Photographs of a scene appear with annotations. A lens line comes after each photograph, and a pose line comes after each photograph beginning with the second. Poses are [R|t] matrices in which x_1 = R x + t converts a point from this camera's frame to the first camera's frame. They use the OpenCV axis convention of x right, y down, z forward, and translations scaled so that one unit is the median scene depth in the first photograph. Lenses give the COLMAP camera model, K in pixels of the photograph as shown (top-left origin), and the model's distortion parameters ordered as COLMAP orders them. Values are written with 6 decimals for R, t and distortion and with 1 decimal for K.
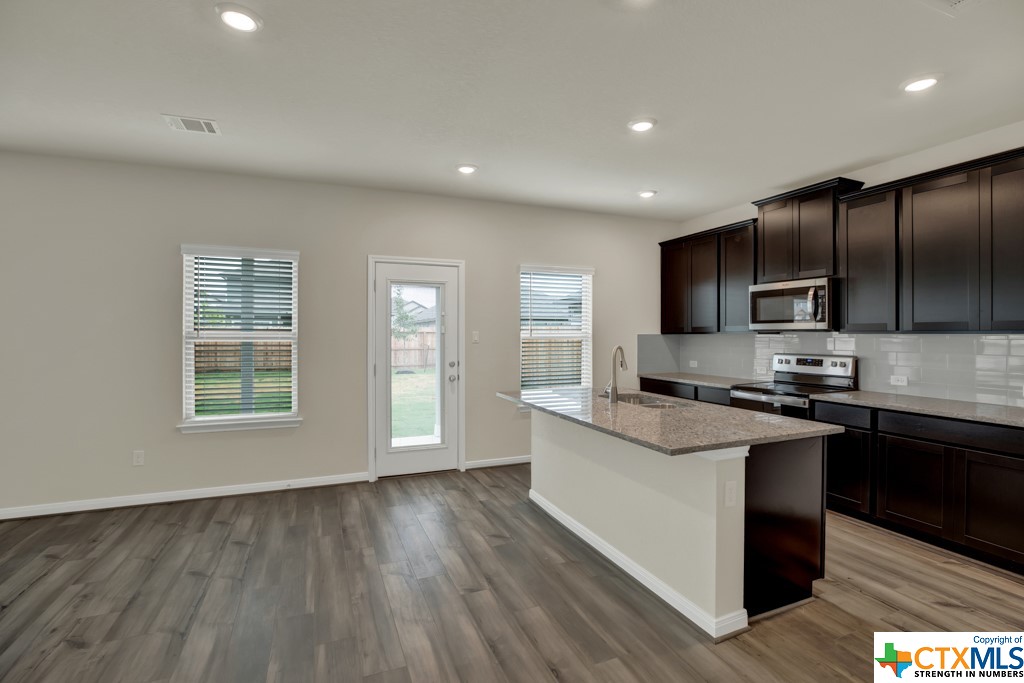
lens RADIAL K [[478.7, 0, 513.8], [0, 478.7, 333.4], [0, 0, 1]] dist [-0.041428, 0.012469]
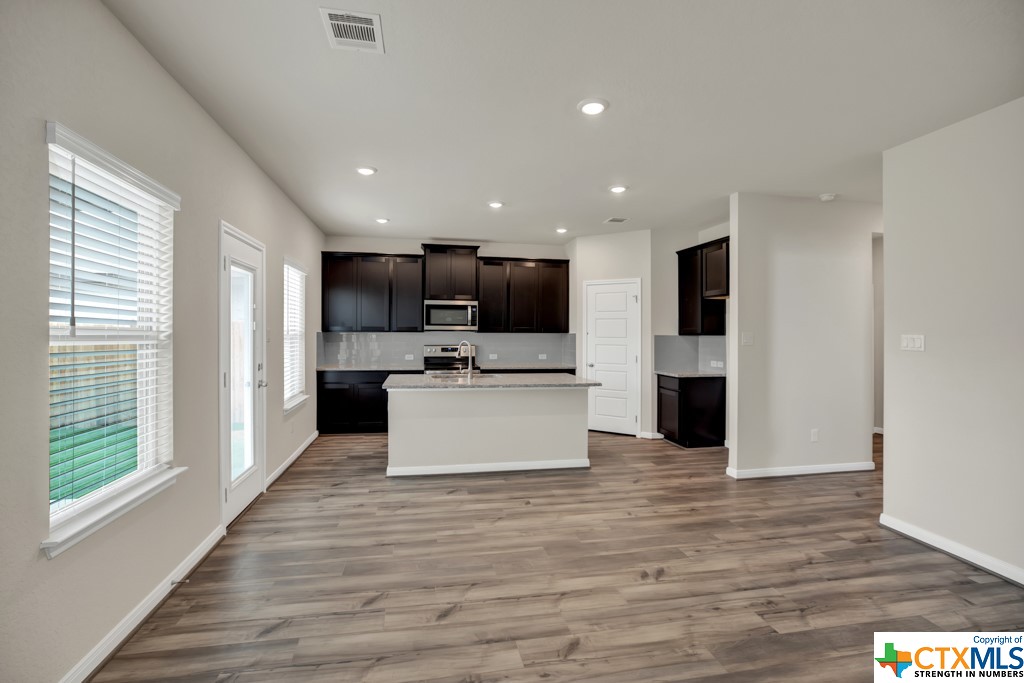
lens RADIAL K [[478.7, 0, 508.4], [0, 478.7, 332.6], [0, 0, 1]] dist [-0.041428, 0.012469]
pose [[0.200517, 0.002667, 0.979687, -1.080943], [-0.008423, 0.999964, -0.000998, 0.001361], [-0.979654, -0.008052, 0.200532, 0.517761]]
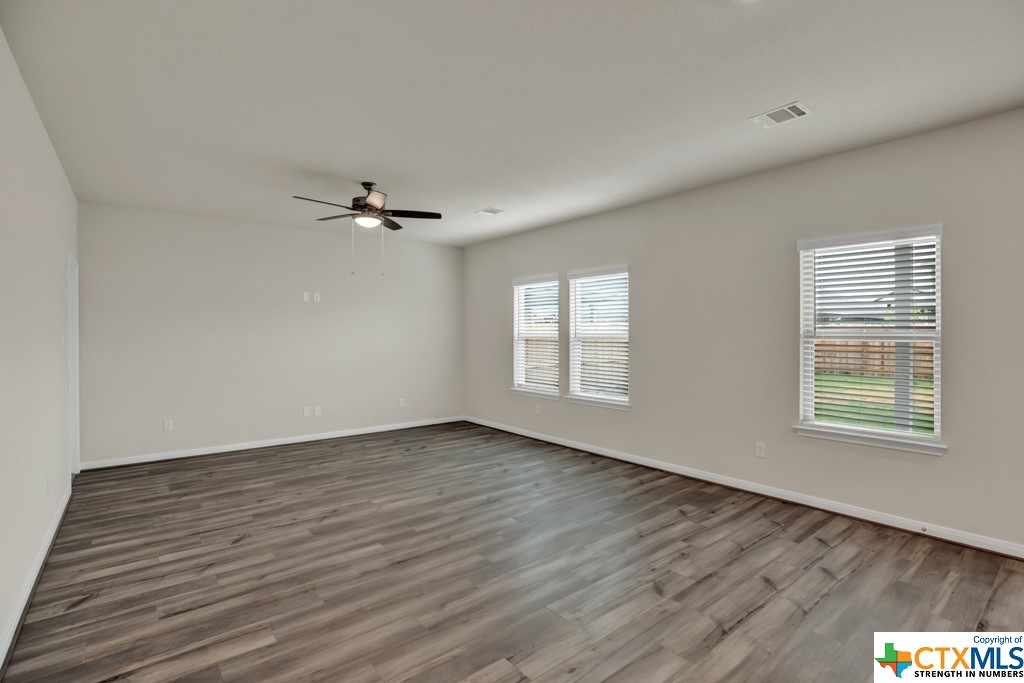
lens RADIAL K [[478.7, 0, 510.3], [0, 478.7, 337.3], [0, 0, 1]] dist [-0.041428, 0.012469]
pose [[0.272021, 0.004869, -0.962279, 0.076288], [0.004763, 0.999968, 0.006406, 0.000816], [0.962279, -0.006326, 0.271989, 0.162841]]
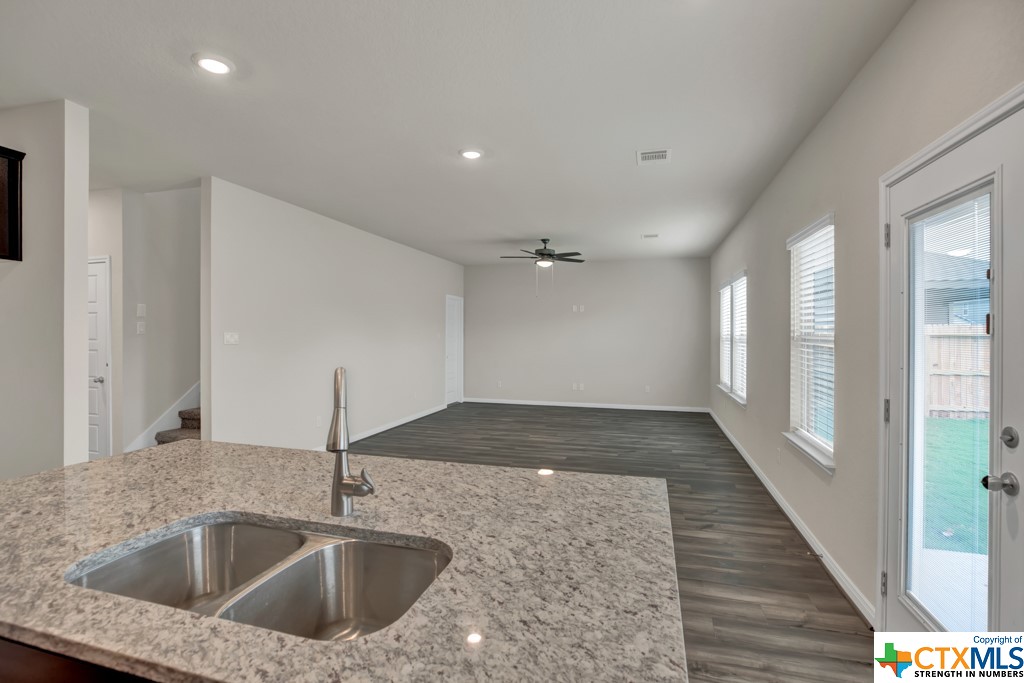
lens RADIAL K [[478.7, 0, 508.5], [0, 478.7, 336.9], [0, 0, 1]] dist [-0.041428, 0.012469]
pose [[-0.638086, 0.006702, -0.769936, 0.376169], [0.001486, 0.999971, 0.007473, -0.004789], [0.769963, 0.003624, -0.638078, 1.199367]]
